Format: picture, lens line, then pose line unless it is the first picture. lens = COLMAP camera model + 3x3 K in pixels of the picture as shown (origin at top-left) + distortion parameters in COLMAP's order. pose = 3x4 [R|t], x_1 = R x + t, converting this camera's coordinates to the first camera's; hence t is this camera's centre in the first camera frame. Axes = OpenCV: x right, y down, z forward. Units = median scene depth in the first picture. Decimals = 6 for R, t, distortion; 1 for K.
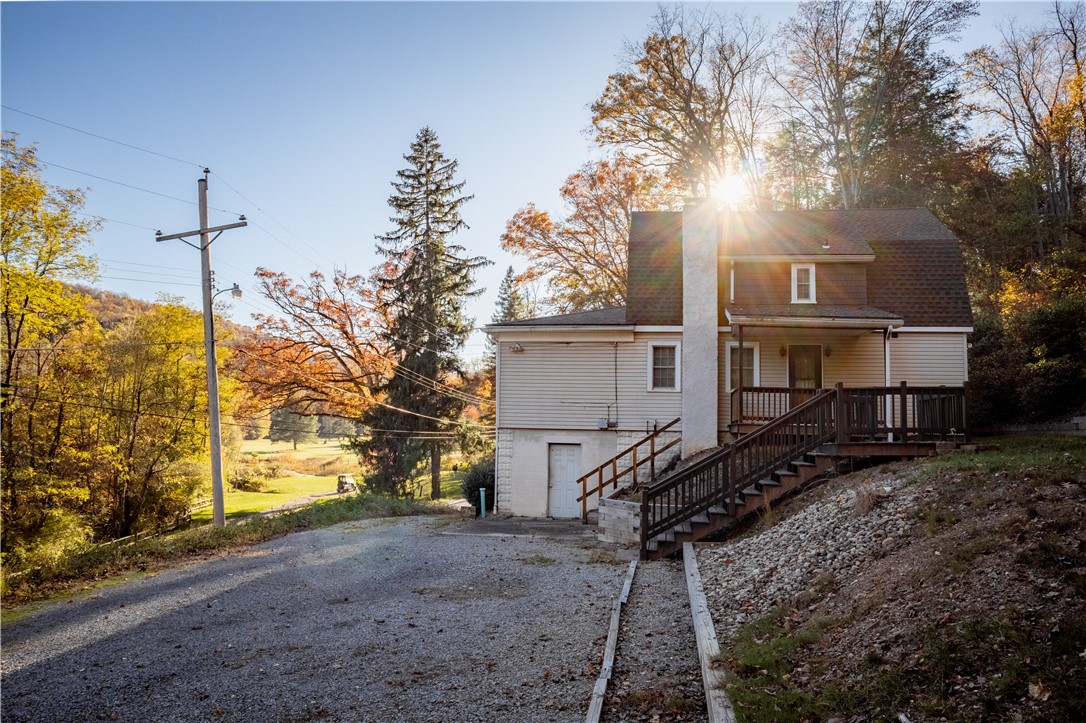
lens RADIAL K [[791.5, 0, 542.6], [0, 791.5, 367.1], [0, 0, 1]] dist [-0.084308, 0.018714]
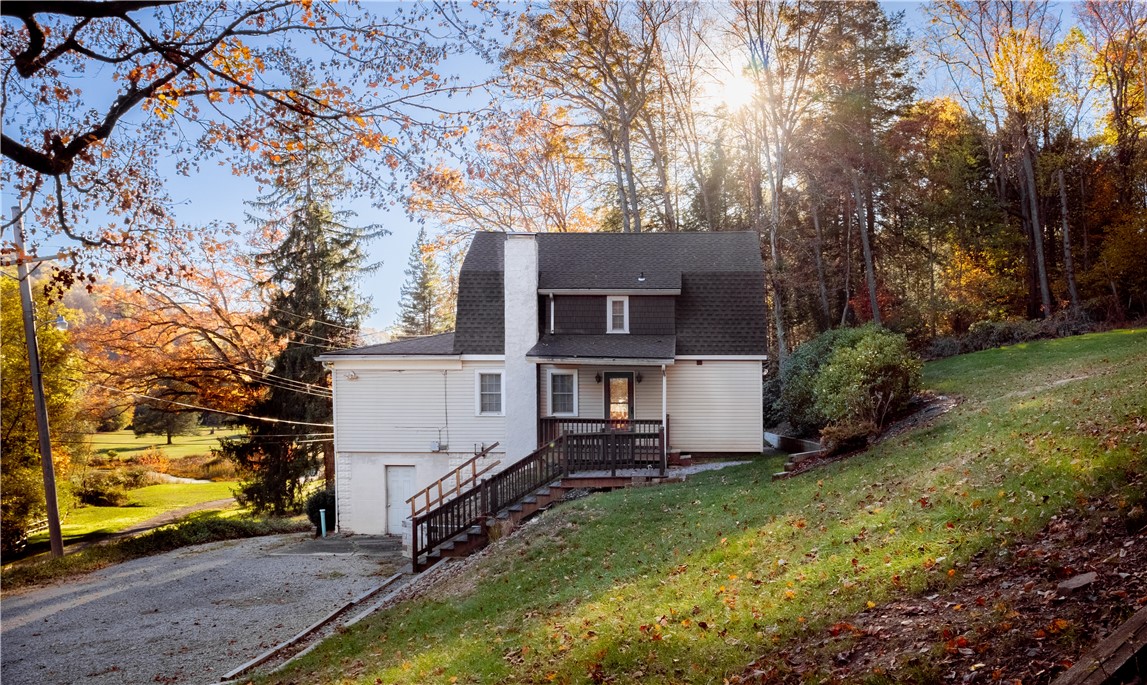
lens RADIAL K [[1014.4, 0, 678.4], [0, 1014.4, 422.1], [0, 0, 1]] dist [-0.057651, 0.005849]
pose [[0.986401, -0.021343, 0.162966, 0.066171], [0.005612, 0.995328, 0.096388, -0.033731], [-0.164262, -0.094163, 0.981912, -0.145638]]
